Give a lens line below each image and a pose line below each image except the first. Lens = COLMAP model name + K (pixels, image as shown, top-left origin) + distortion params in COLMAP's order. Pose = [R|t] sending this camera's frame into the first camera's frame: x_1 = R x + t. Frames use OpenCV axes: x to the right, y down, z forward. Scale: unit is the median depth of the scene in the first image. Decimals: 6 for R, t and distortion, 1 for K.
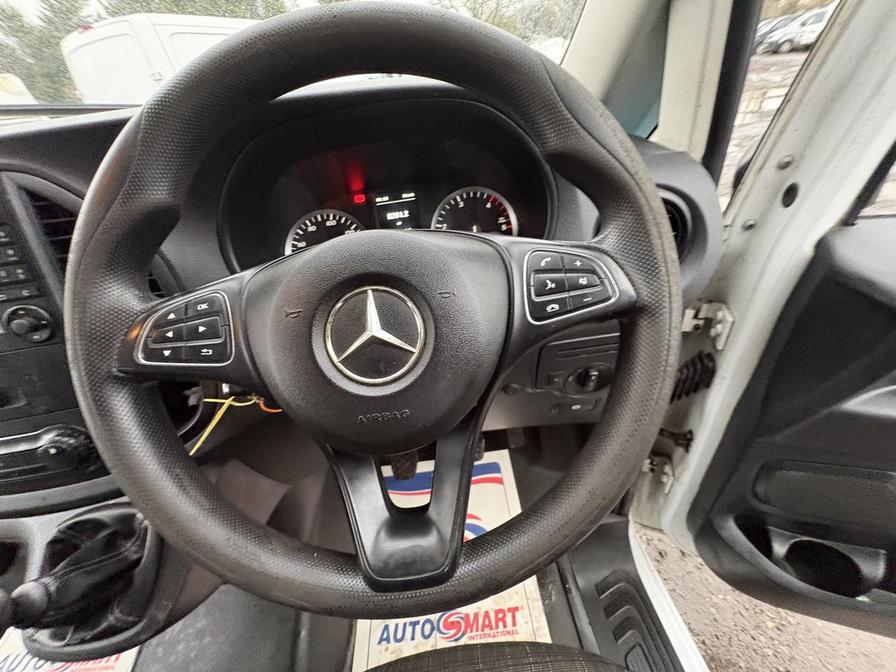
lens RADIAL K [[360.6, 0, 447.2], [0, 360.6, 338.4], [0, 0, 1]] dist [-0.005042, 0.001337]
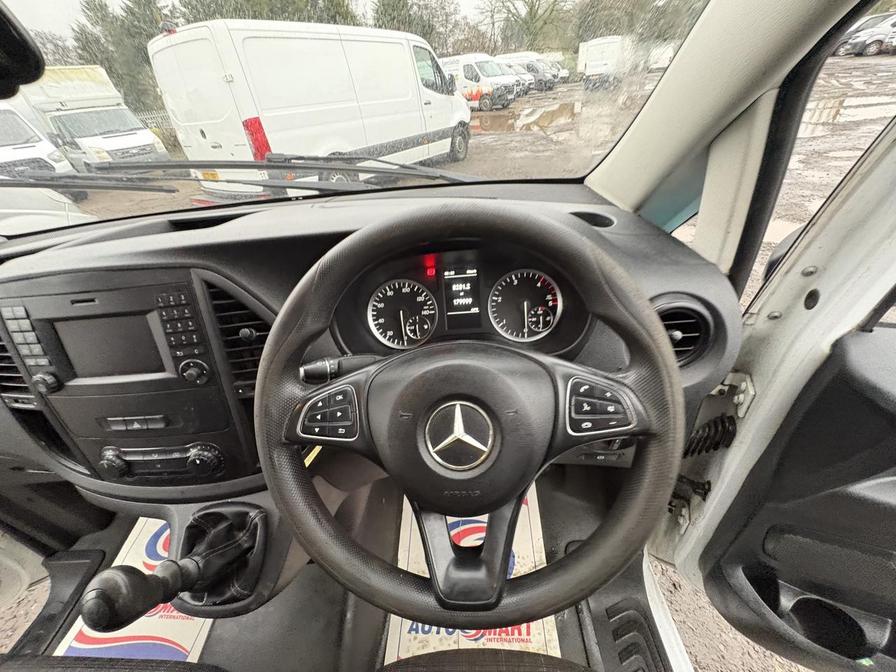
lens RADIAL K [[360.6, 0, 444.1], [0, 360.6, 335.4], [0, 0, 1]] dist [-0.005042, 0.001337]
pose [[0.993064, 0.078632, -0.087412, -0.082059], [-0.077712, 0.996879, 0.013880, -0.211300], [0.088231, -0.006991, 0.996076, -0.222068]]
